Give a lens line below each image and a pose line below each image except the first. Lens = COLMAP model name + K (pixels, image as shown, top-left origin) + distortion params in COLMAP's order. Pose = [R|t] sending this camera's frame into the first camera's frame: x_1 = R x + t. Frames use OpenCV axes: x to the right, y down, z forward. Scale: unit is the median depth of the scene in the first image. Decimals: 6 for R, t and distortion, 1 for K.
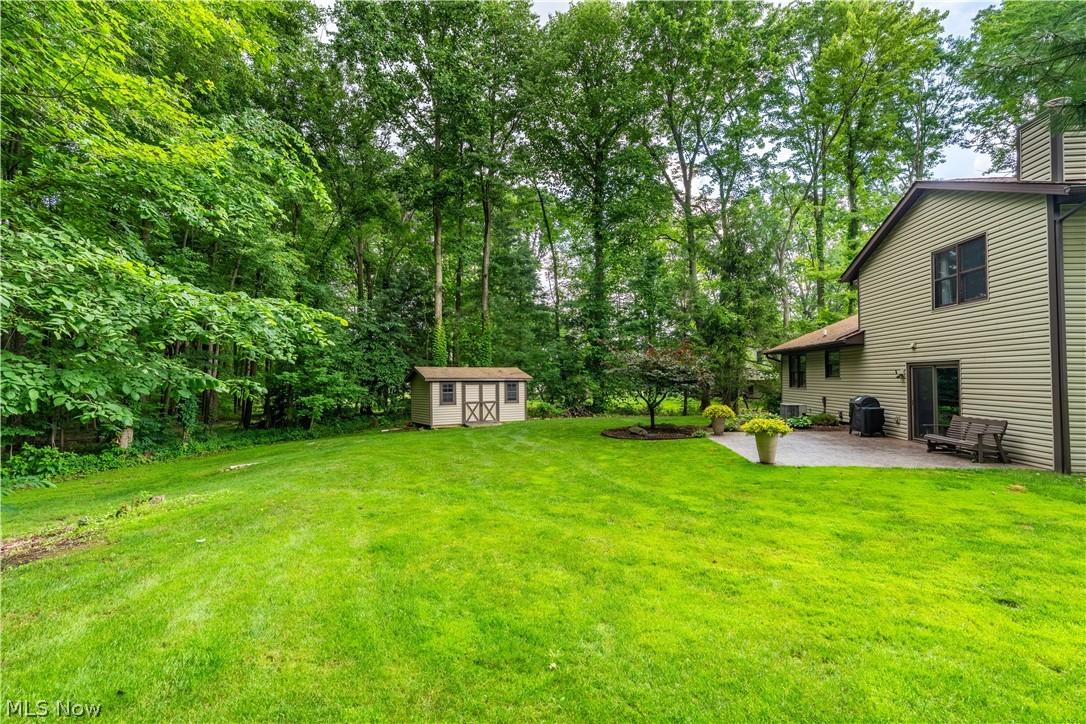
lens RADIAL K [[496.7, 0, 543.0], [0, 496.7, 362.0], [0, 0, 1]] dist [-0.001765, -0.000015]
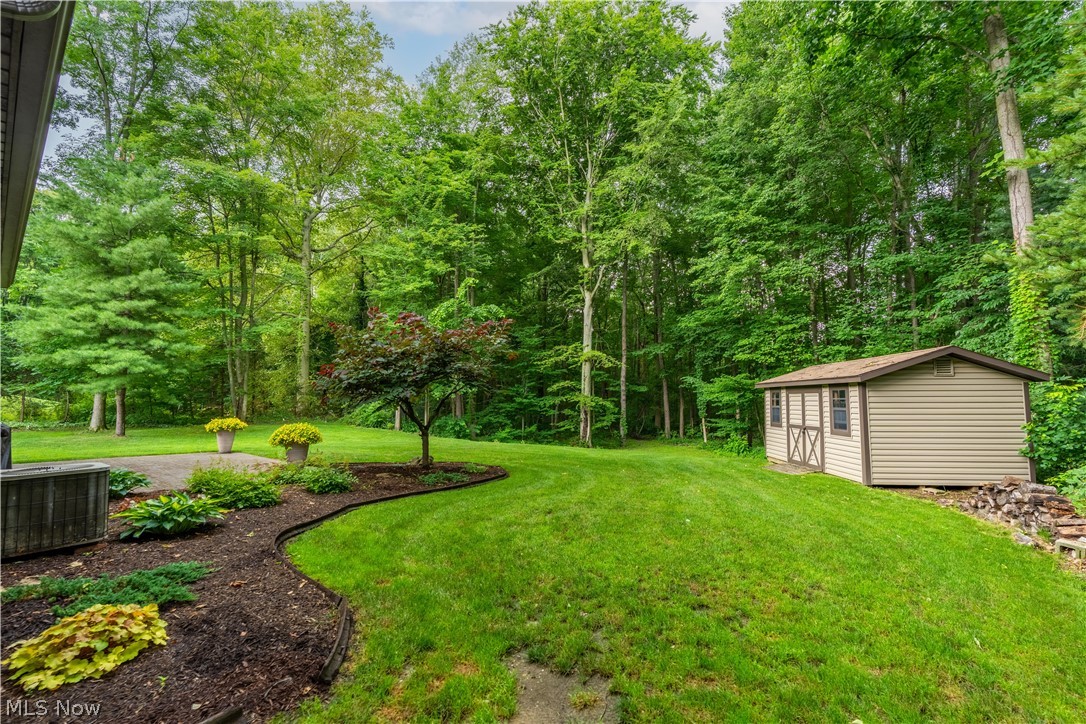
lens RADIAL K [[489.4, 0, 543.0], [0, 489.4, 362.0], [0, 0, 1]] dist [-0.000980, 0.001327]
pose [[-0.564031, -0.057290, -0.823764, 0.458863], [0.036293, 0.994906, -0.094042, 0.052016], [0.824956, -0.082940, -0.559079, 1.076531]]
